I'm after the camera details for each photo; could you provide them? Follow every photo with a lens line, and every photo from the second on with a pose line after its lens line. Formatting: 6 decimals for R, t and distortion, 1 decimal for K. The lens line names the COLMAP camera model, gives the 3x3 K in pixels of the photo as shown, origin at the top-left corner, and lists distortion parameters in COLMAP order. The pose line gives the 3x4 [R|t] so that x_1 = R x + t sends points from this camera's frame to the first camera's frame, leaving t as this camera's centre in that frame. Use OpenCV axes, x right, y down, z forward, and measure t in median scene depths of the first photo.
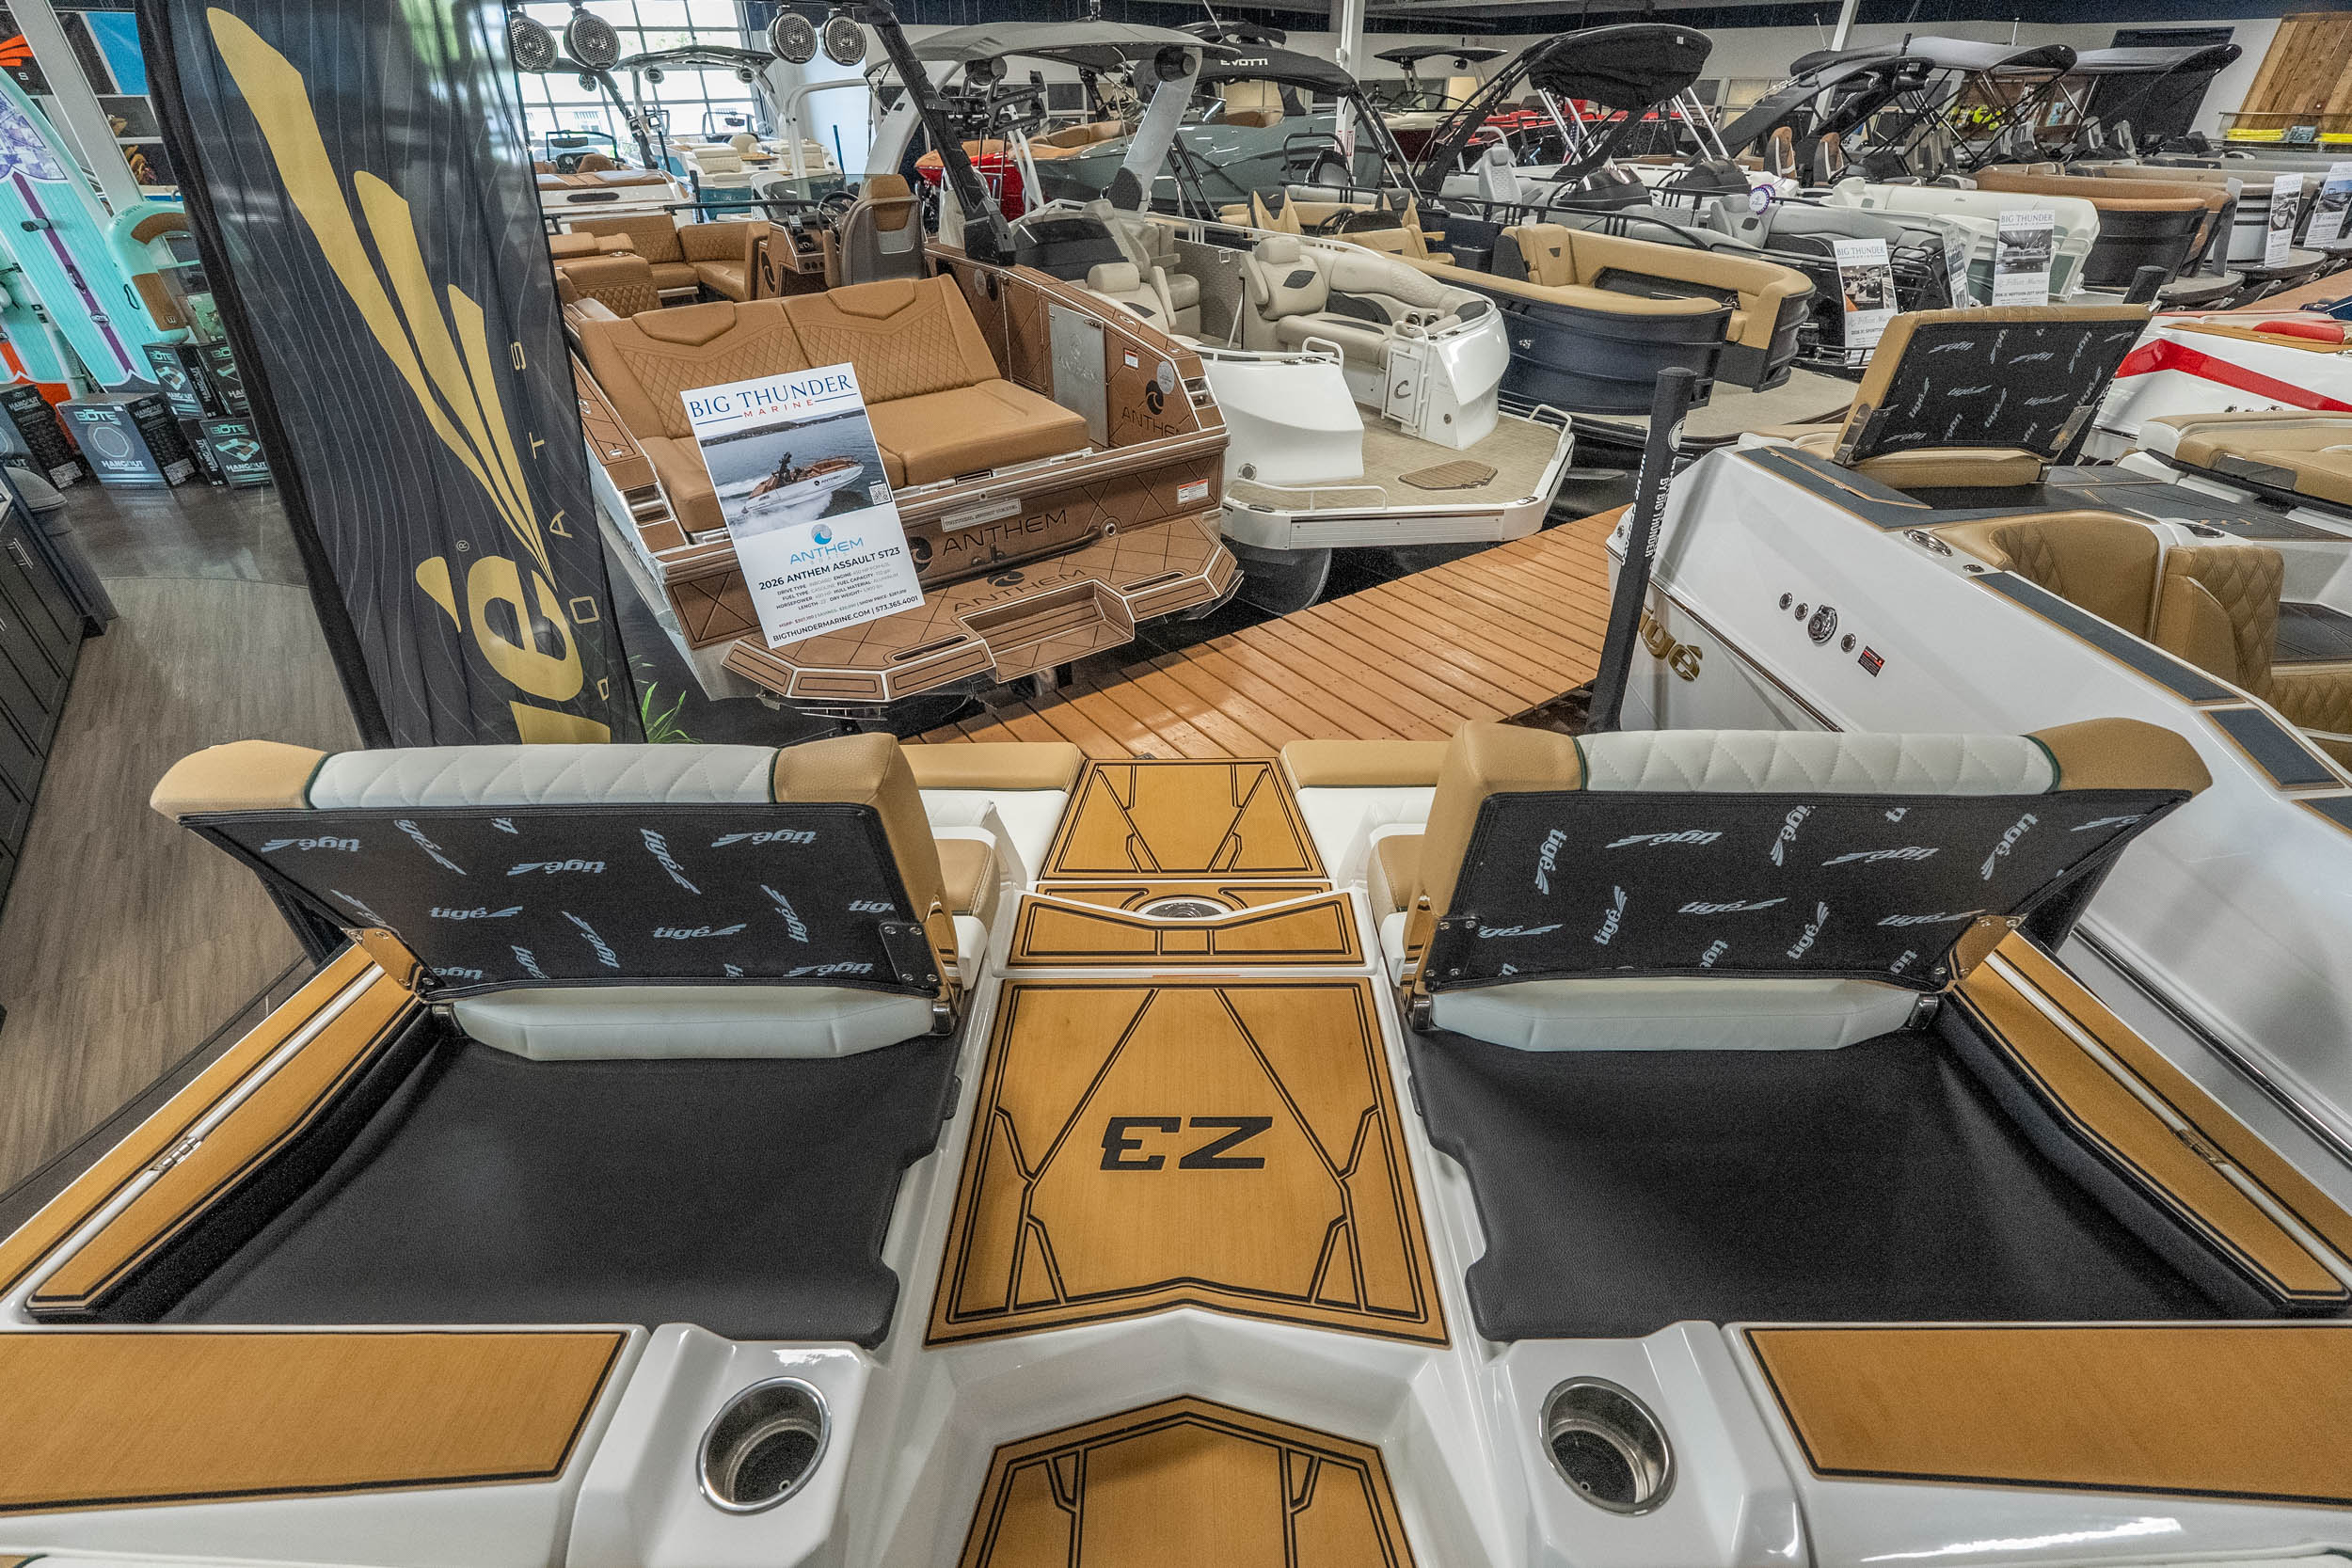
lens RADIAL K [[1056.1, 0, 1178.2], [0, 1056.1, 775.8], [0, 0, 1]] dist [-0.006330, 0.002331]
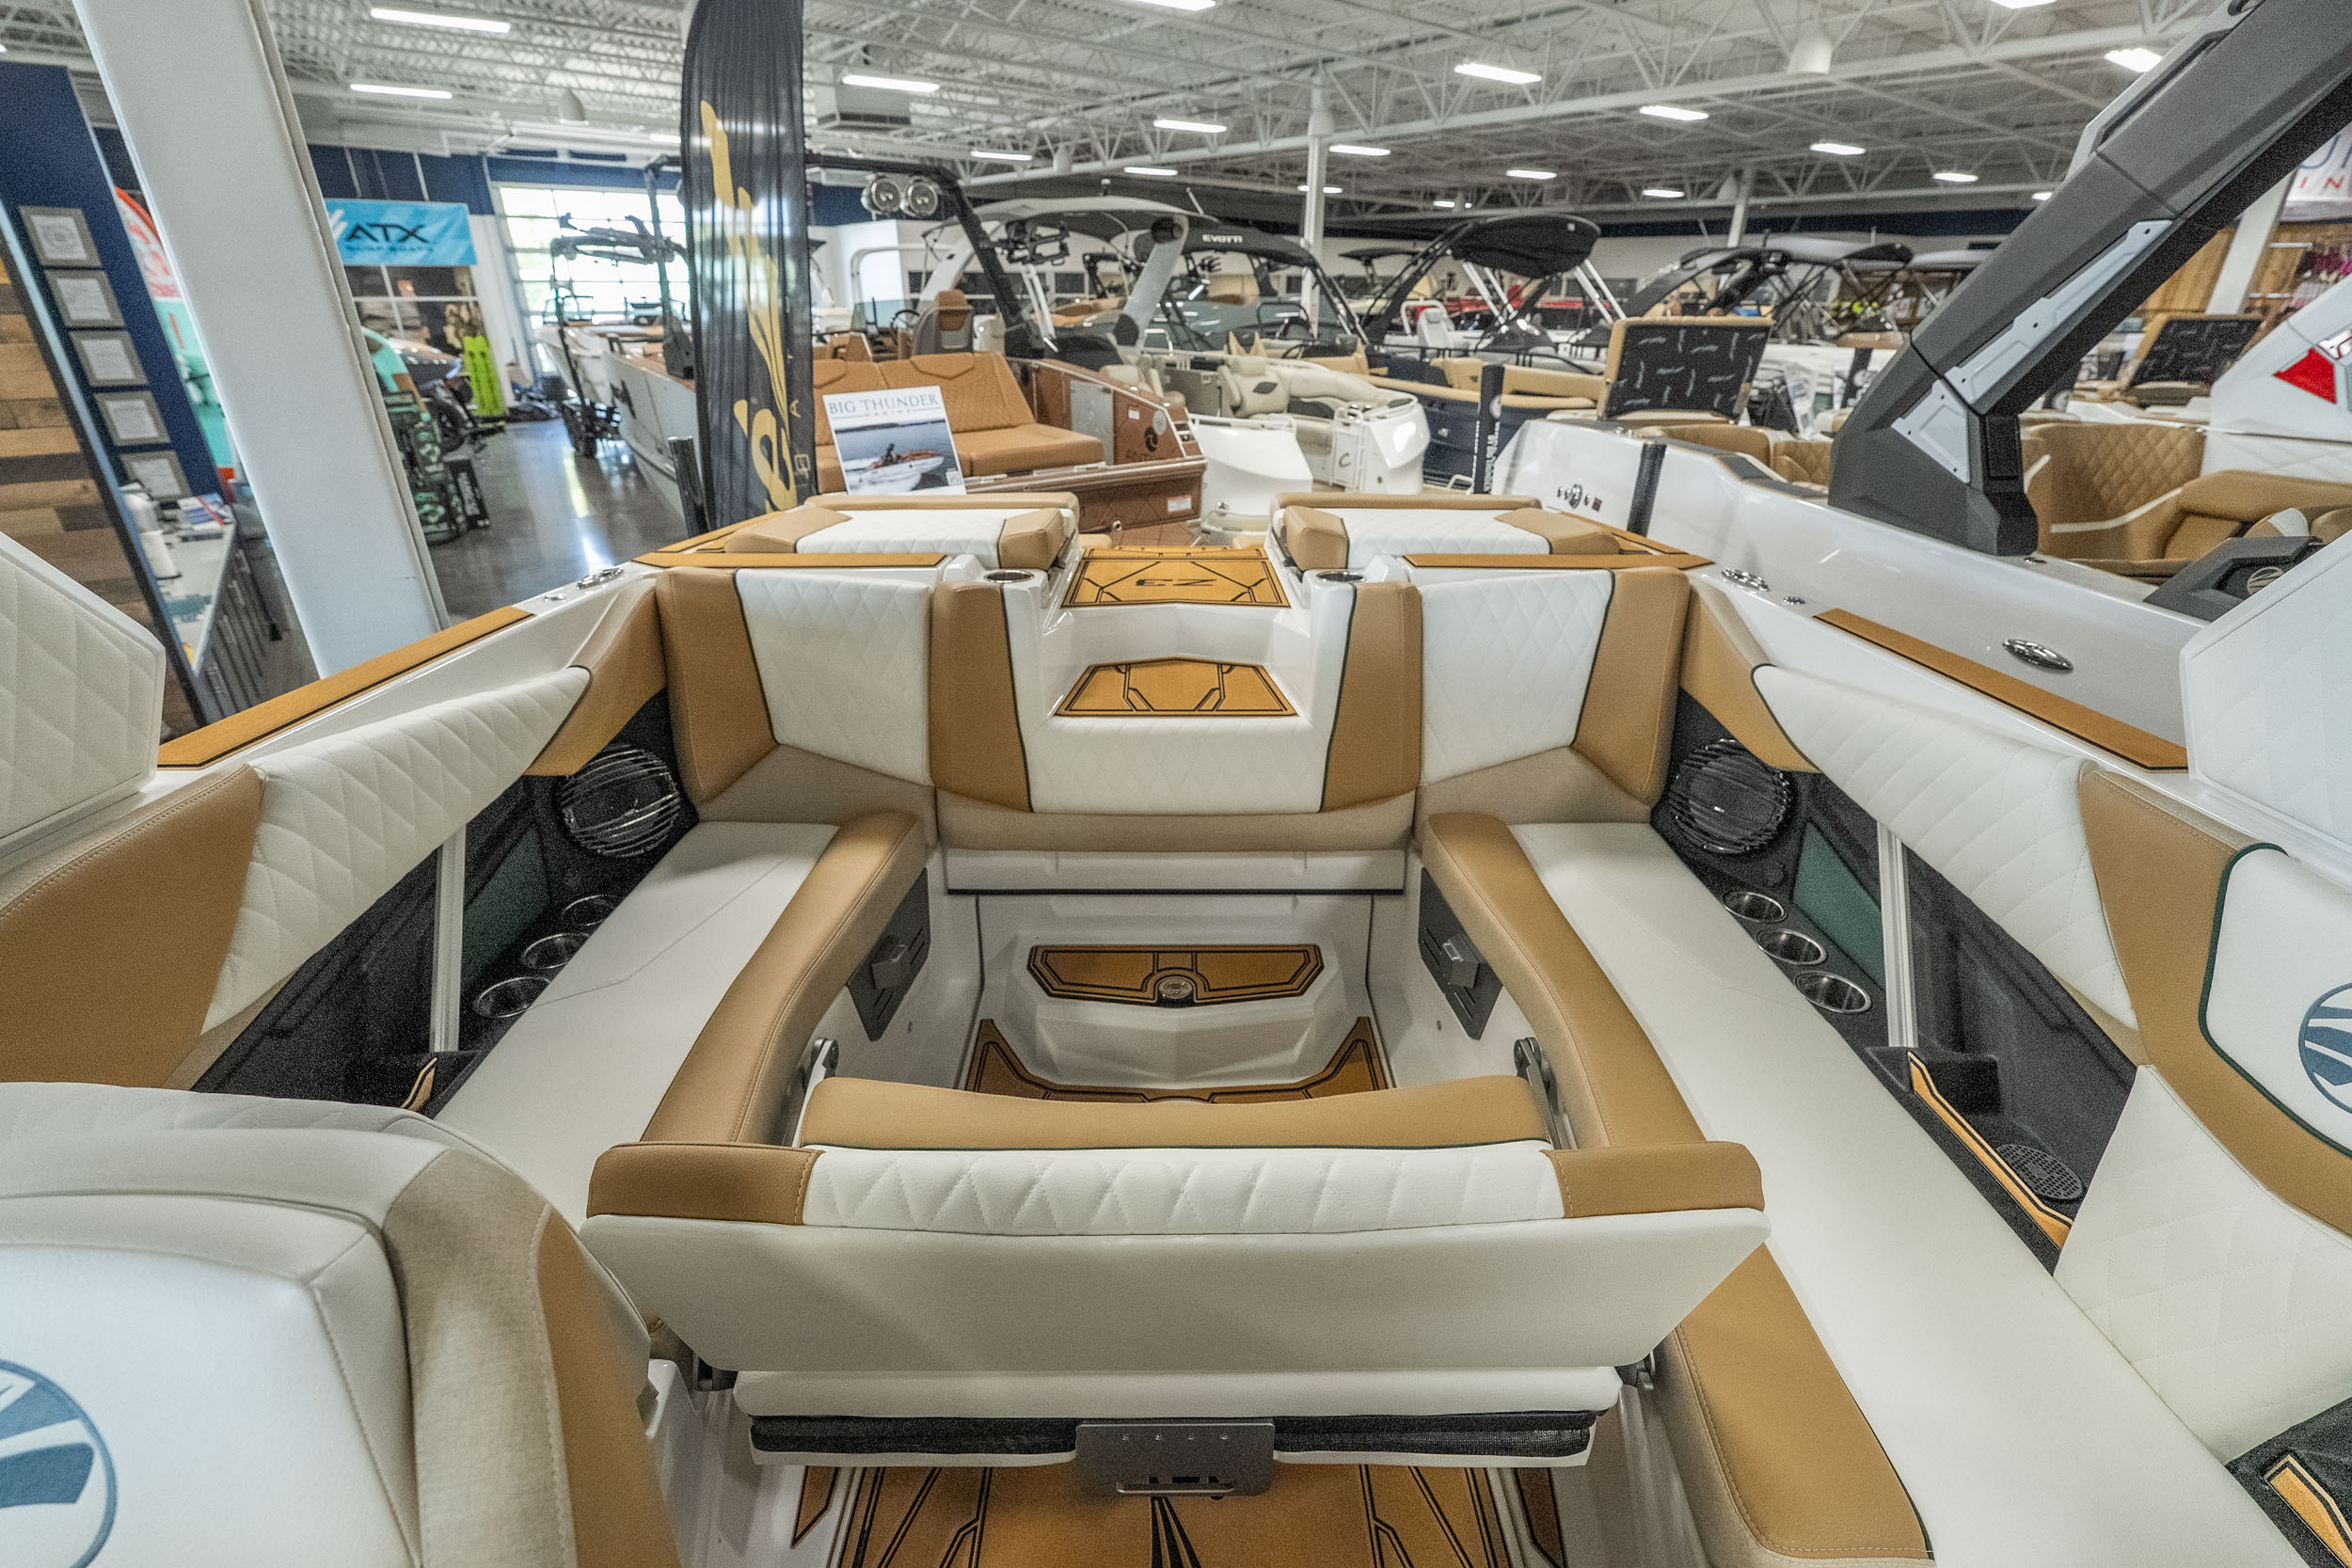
lens RADIAL K [[1056.1, 0, 1177.5], [0, 1056.1, 778.7], [0, 0, 1]] dist [-0.006330, 0.002331]
pose [[0.999881, 0.007778, 0.013321, -0.002944], [-0.005718, 0.988937, -0.148225, 0.232553], [-0.014326, 0.148131, 0.988864, -0.225431]]
